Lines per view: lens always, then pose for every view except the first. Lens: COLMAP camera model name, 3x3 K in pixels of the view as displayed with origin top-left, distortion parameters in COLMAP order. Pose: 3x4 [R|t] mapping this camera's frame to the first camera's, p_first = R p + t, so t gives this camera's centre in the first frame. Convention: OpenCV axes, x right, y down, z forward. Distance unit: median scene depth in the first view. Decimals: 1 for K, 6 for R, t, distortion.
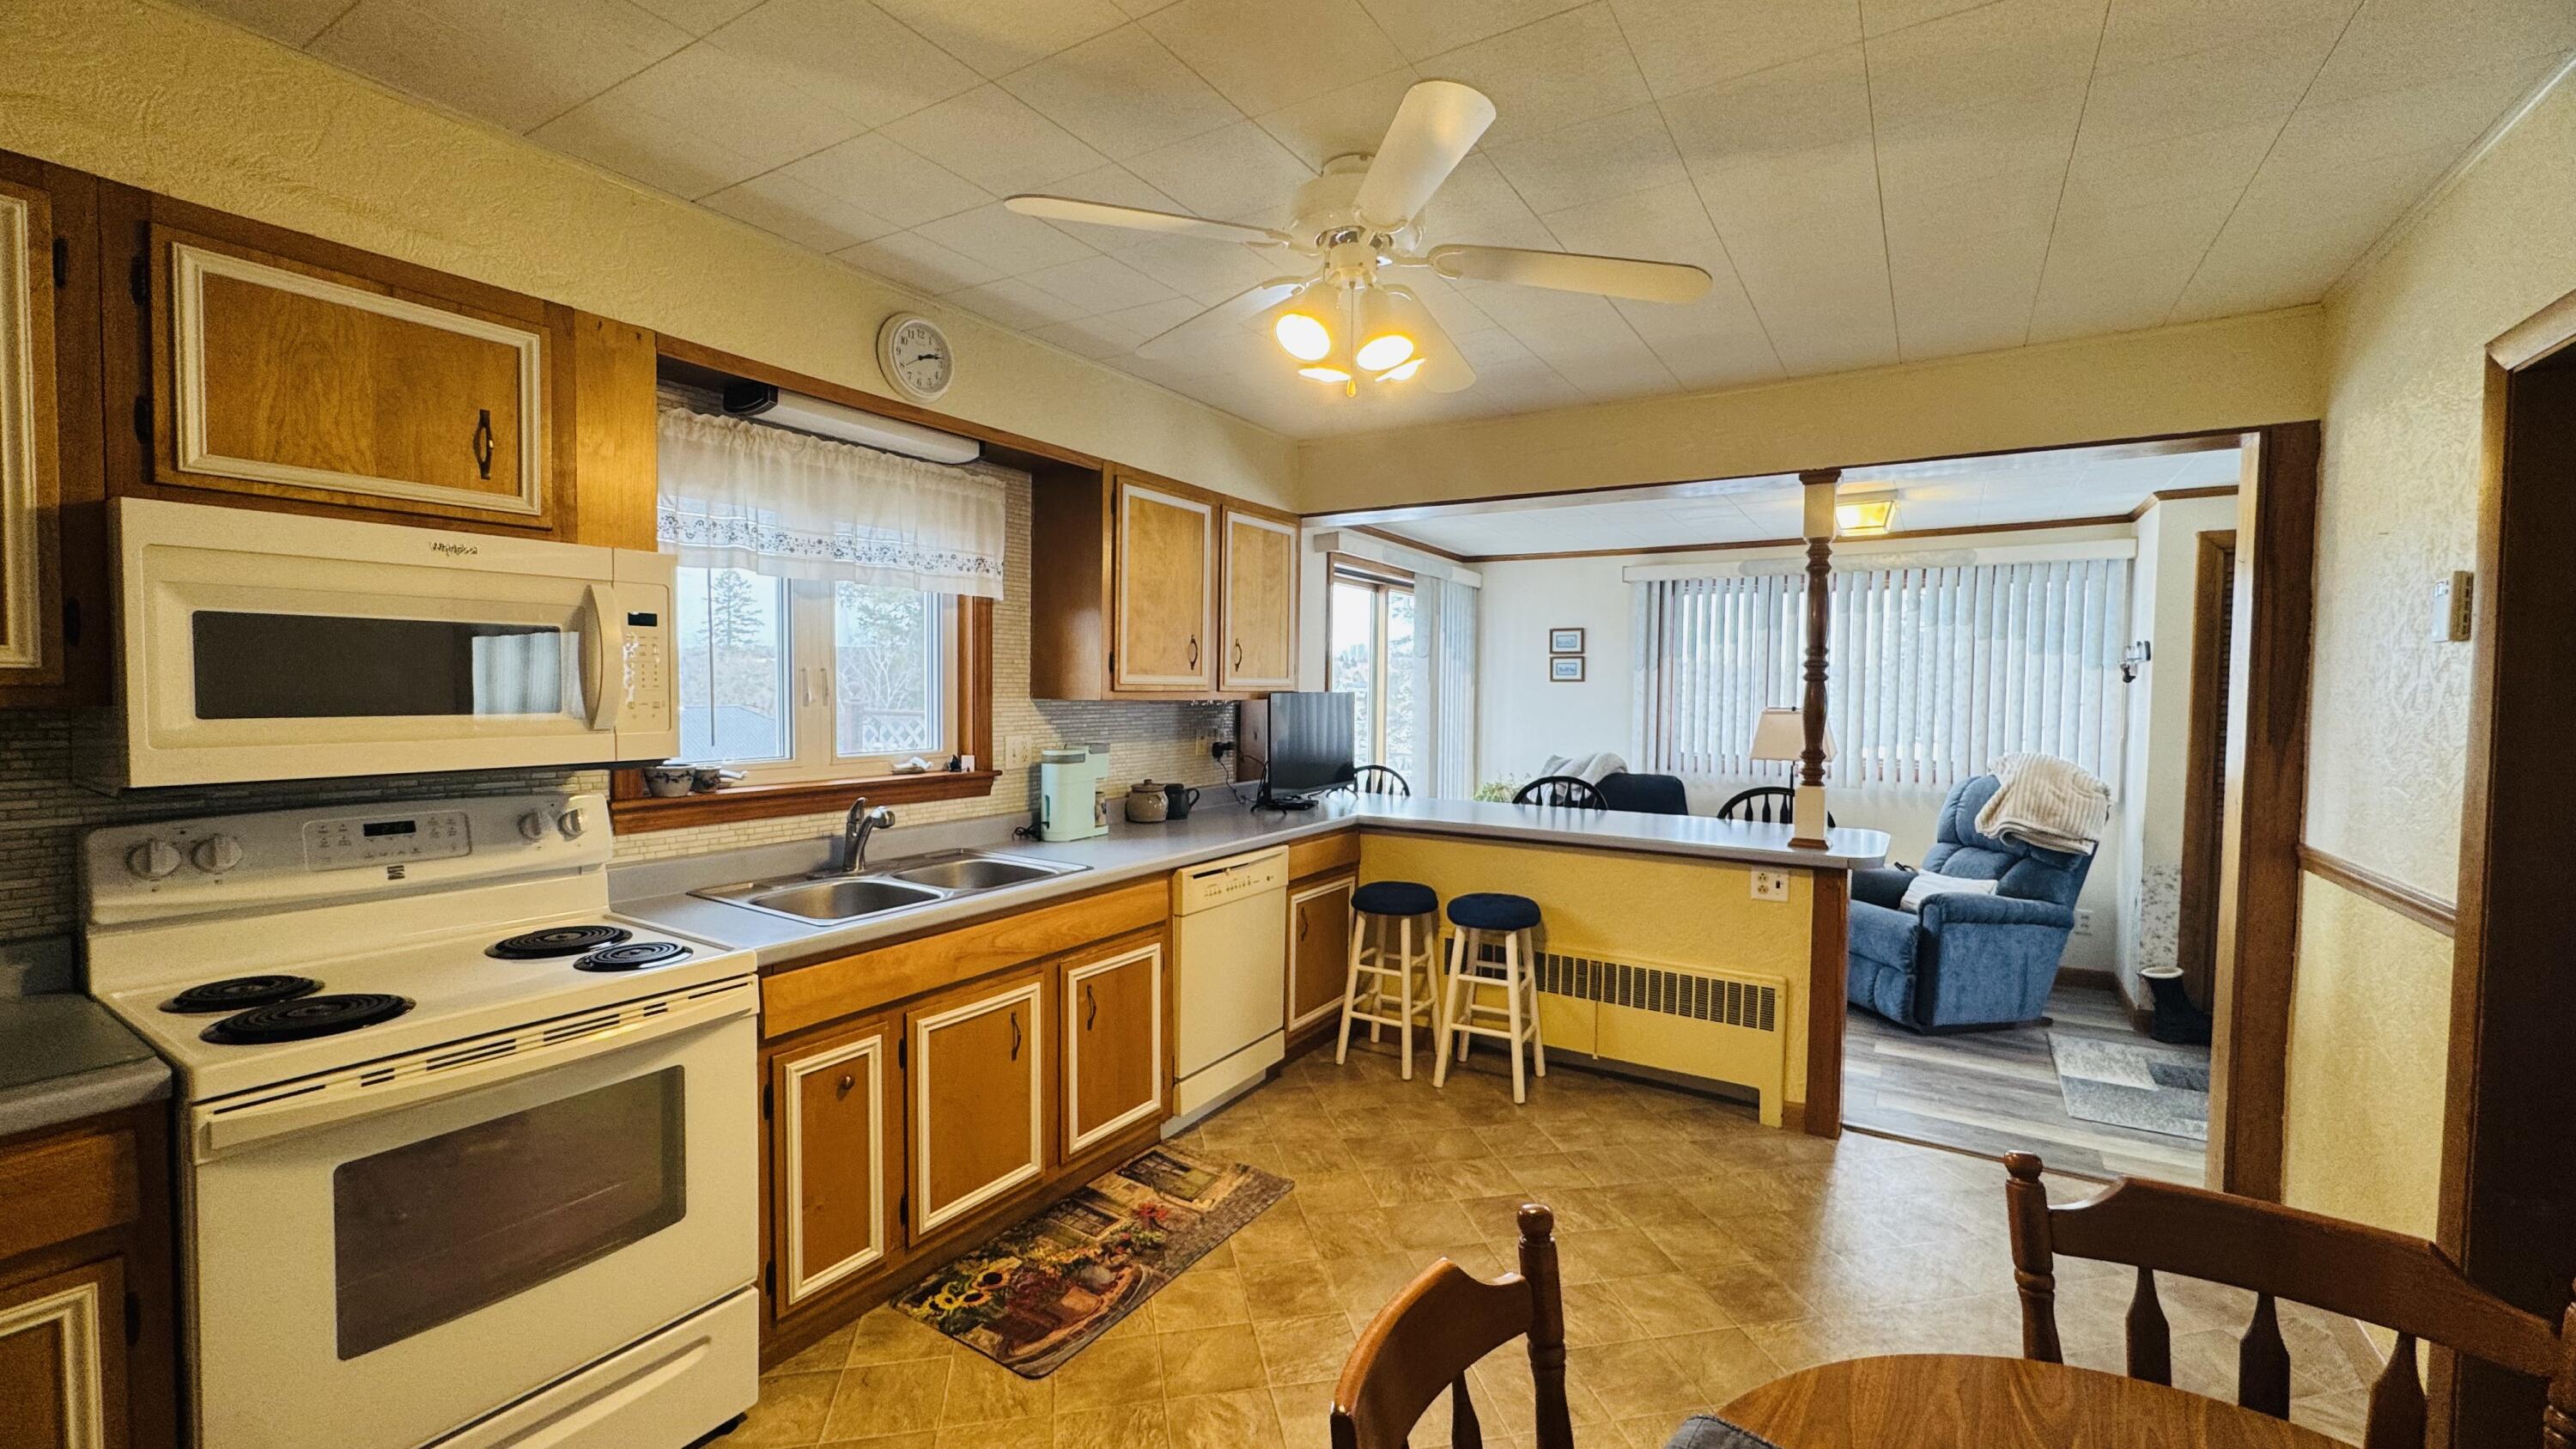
lens RADIAL K [[1029.0, 0, 1287.6], [0, 1029.0, 727.1], [0, 0, 1]] dist [-0.002224, 0.000214]
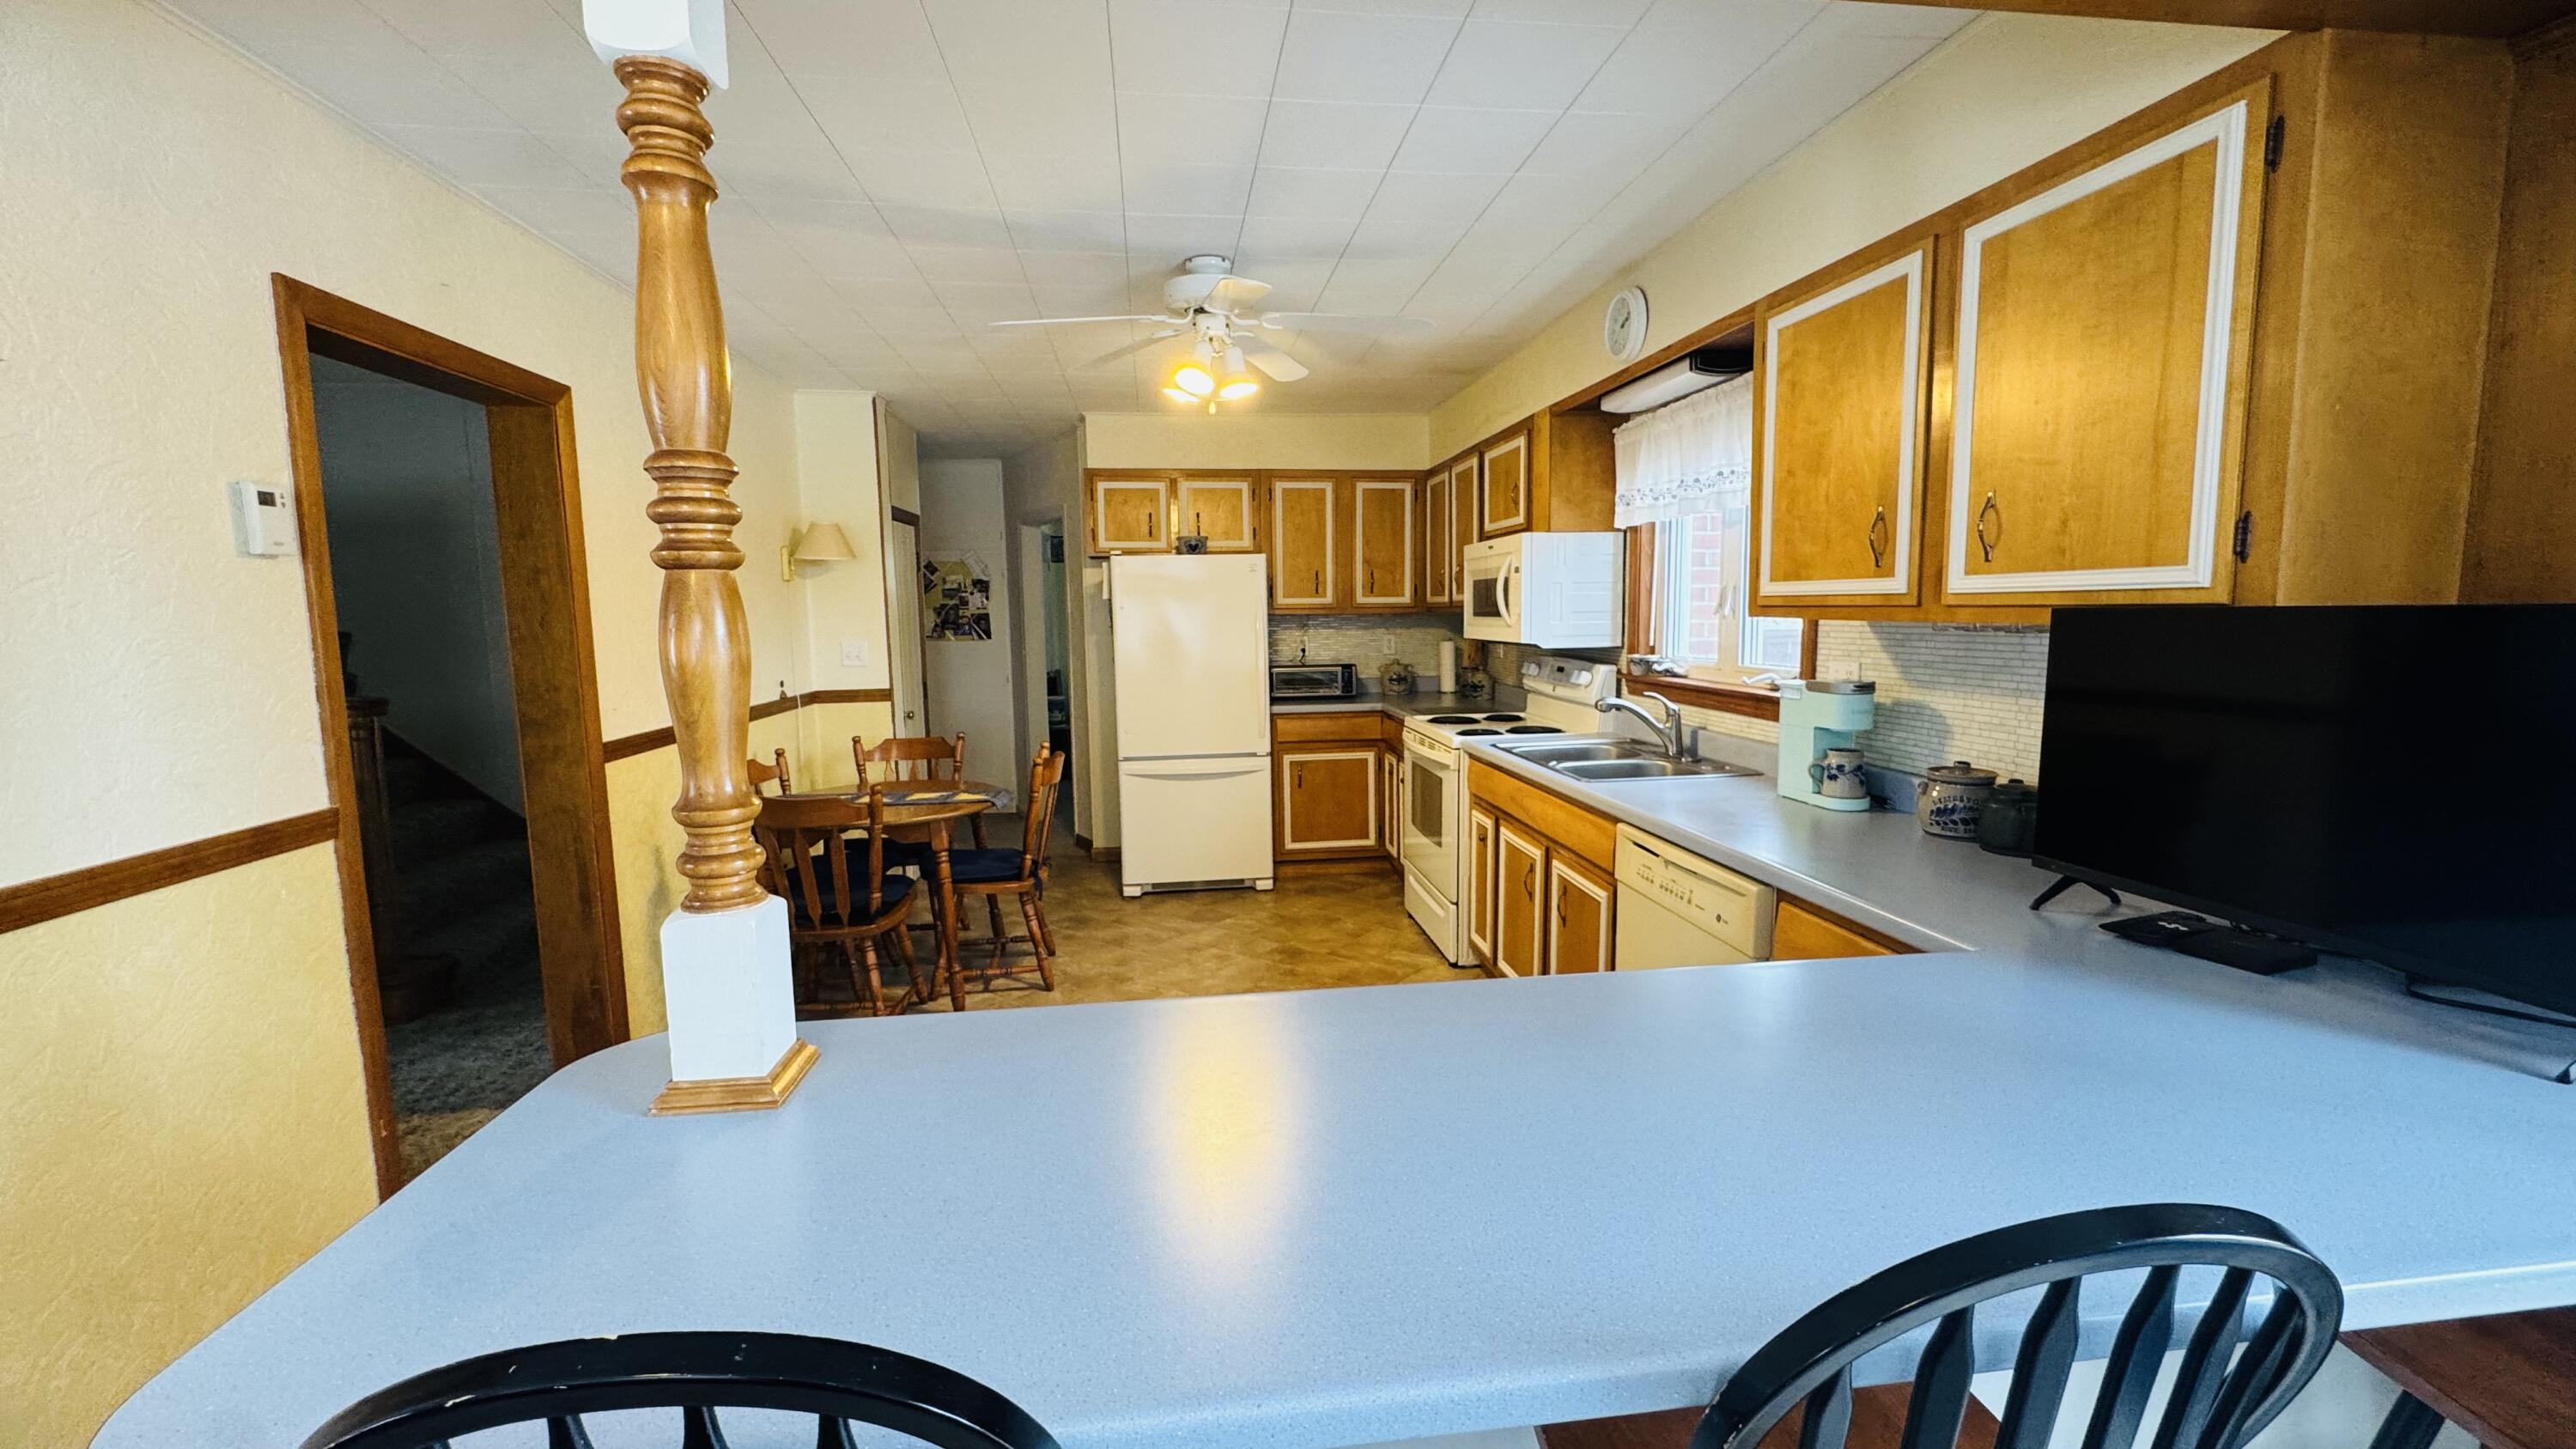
lens RADIAL K [[1029.0, 0, 1287.4], [0, 1029.0, 724.0], [0, 0, 1]] dist [-0.002224, 0.000214]
pose [[-0.771249, 0.070277, -0.632642, 0.753976], [-0.022708, 0.990216, 0.137682, -0.057923], [0.636128, 0.120553, -0.762108, 1.763527]]
